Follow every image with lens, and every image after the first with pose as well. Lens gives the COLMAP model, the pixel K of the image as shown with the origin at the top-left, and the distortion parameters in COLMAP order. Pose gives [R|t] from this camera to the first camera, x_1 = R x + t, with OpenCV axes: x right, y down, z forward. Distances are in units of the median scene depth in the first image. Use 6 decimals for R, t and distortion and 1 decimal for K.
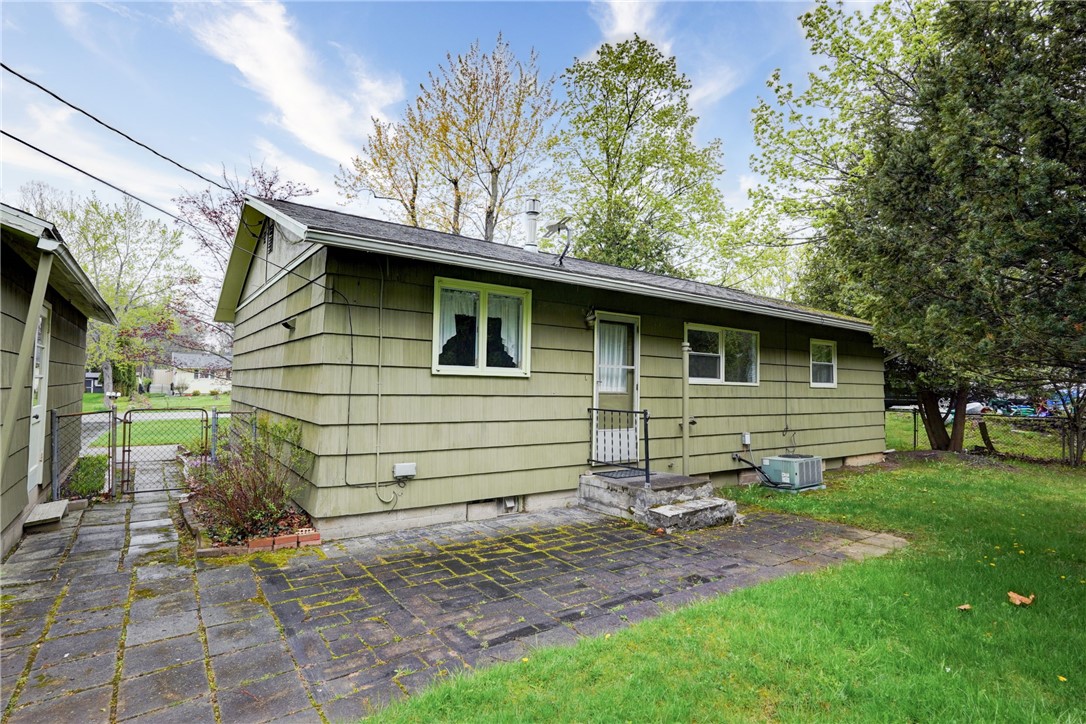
lens RADIAL K [[554.0, 0, 543.0], [0, 554.0, 362.0], [0, 0, 1]] dist [-0.002775, 0.006625]
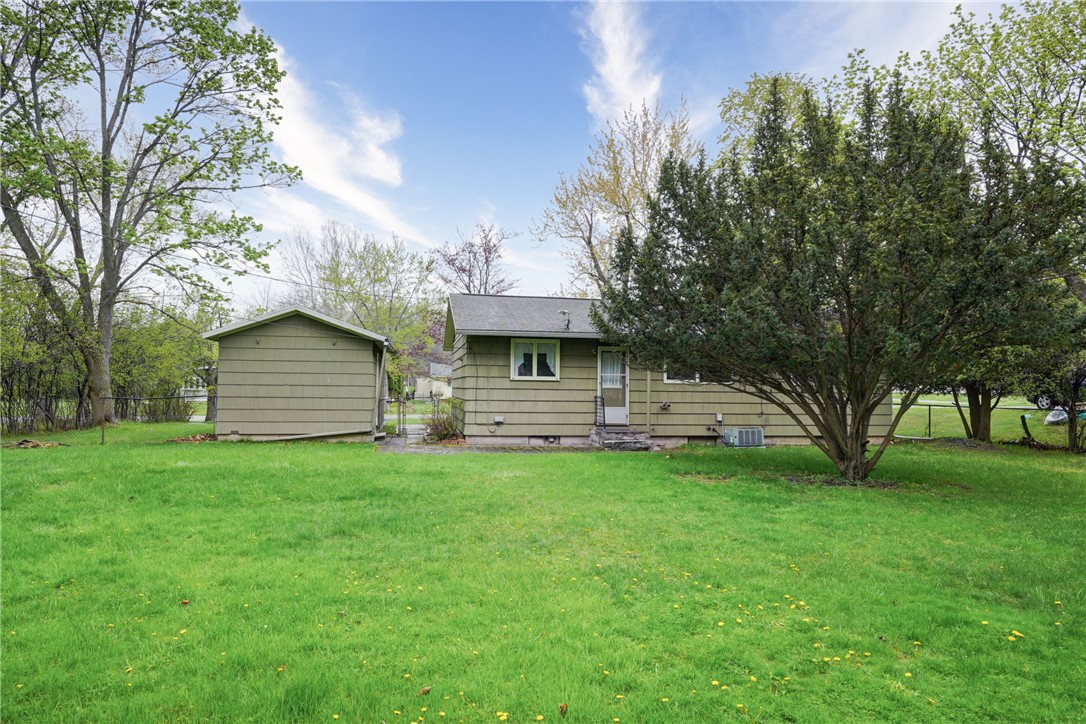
lens RADIAL K [[717.3, 0, 543.0], [0, 717.3, 362.0], [0, 0, 1]] dist [-0.000014, -0.000261]
pose [[0.904693, -0.024056, -0.425384, 1.022346], [0.023043, 0.999706, -0.007528, -0.023675], [0.425440, -0.002991, 0.904982, -1.423407]]
